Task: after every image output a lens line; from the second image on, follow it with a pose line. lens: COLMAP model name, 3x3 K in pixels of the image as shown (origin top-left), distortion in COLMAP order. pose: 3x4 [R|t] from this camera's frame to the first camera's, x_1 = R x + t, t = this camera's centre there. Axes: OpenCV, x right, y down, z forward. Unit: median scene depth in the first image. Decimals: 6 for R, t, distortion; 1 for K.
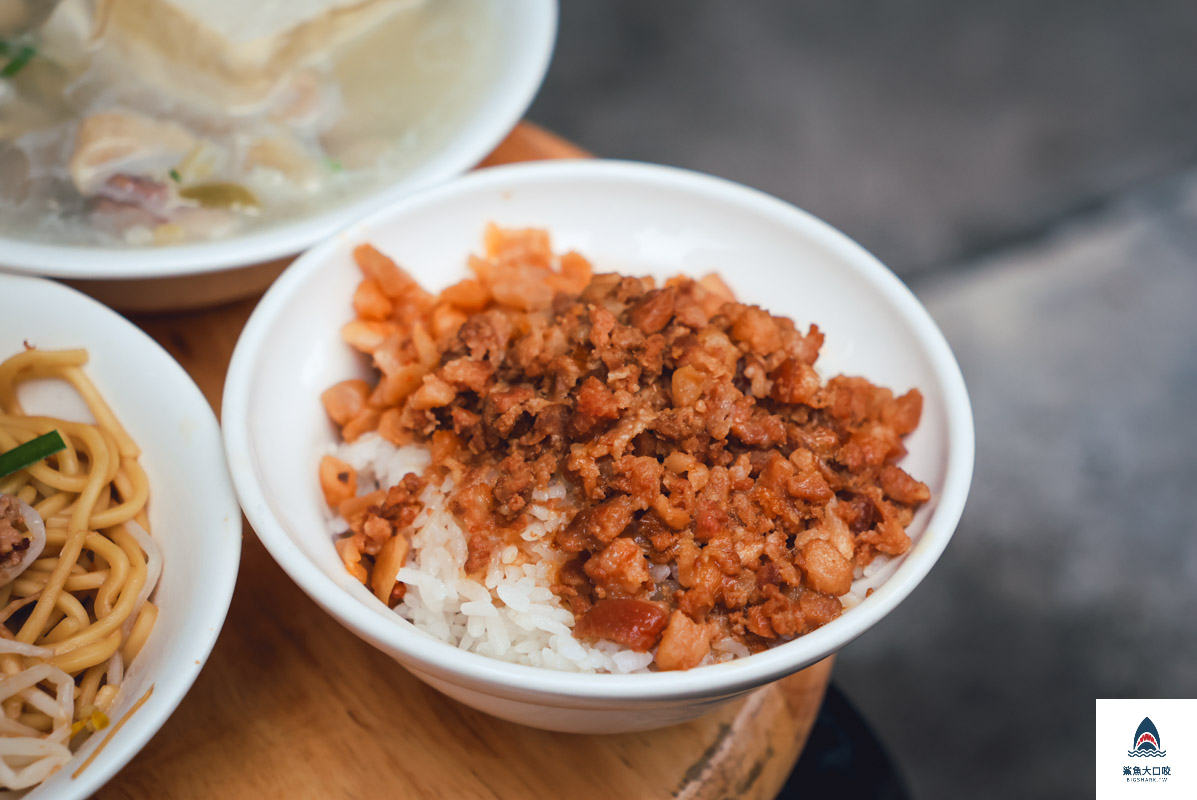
lens RADIAL K [[2787.7, 0, 598.5], [0, 2787.7, 400.0], [0, 0, 1]] dist [0.036889, 0.623752]
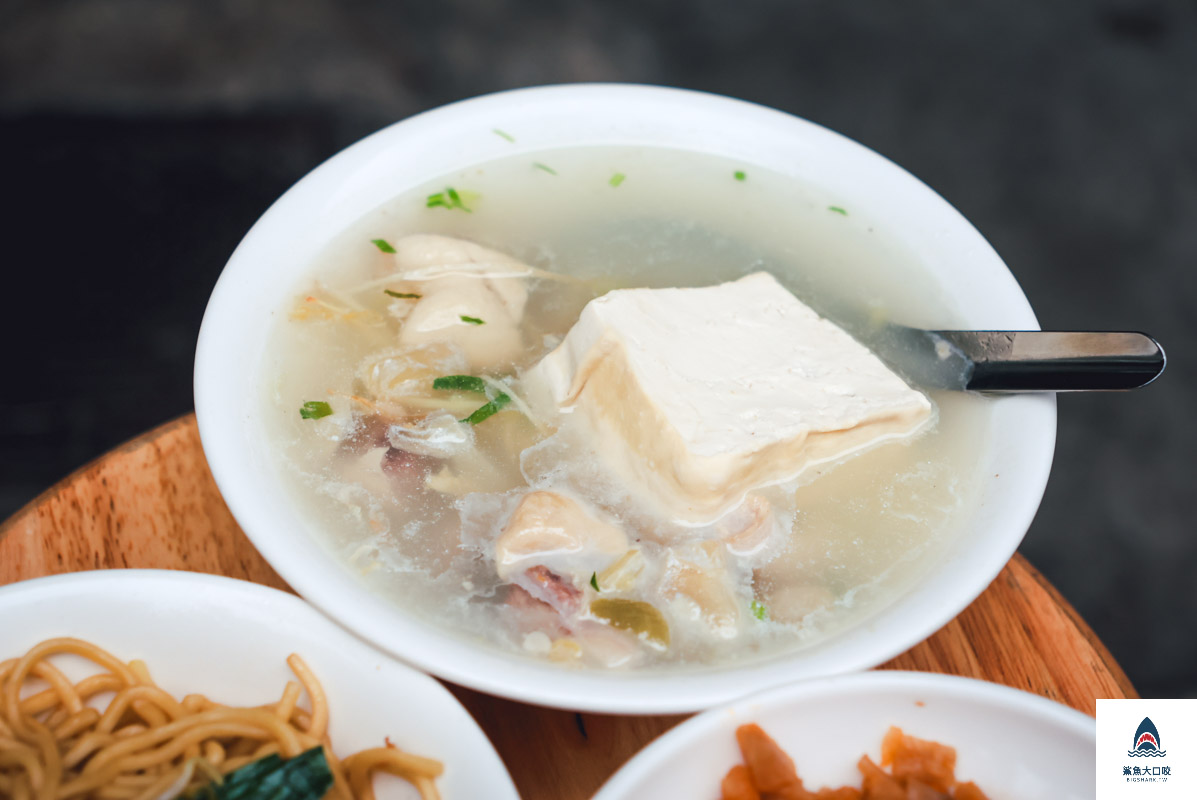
lens RADIAL K [[2787.7, 0, 598.5], [0, 2787.7, 400.0], [0, 0, 1]] dist [0.036889, 0.623752]
pose [[0.939078, 0.245717, -0.240323, 0.070653], [-0.242294, 0.969197, 0.044171, -0.201464], [0.243774, 0.016748, 0.969687, 0.075900]]
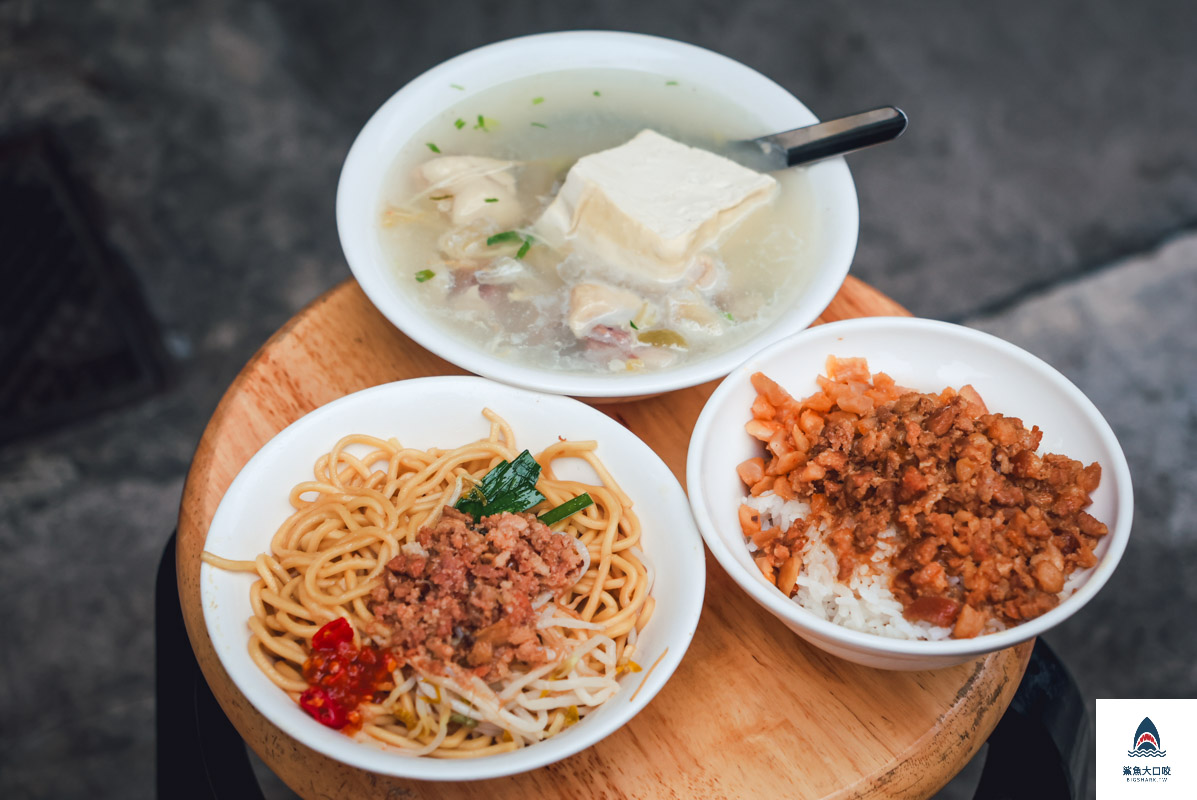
lens RADIAL K [[2787.7, 0, 598.5], [0, 2787.7, 400.0], [0, 0, 1]] dist [0.036889, 0.623752]
pose [[0.999633, -0.006032, -0.026411, -0.141783], [0.007317, 0.998781, 0.048821, -0.127598], [0.026084, -0.048996, 0.998458, -0.683205]]
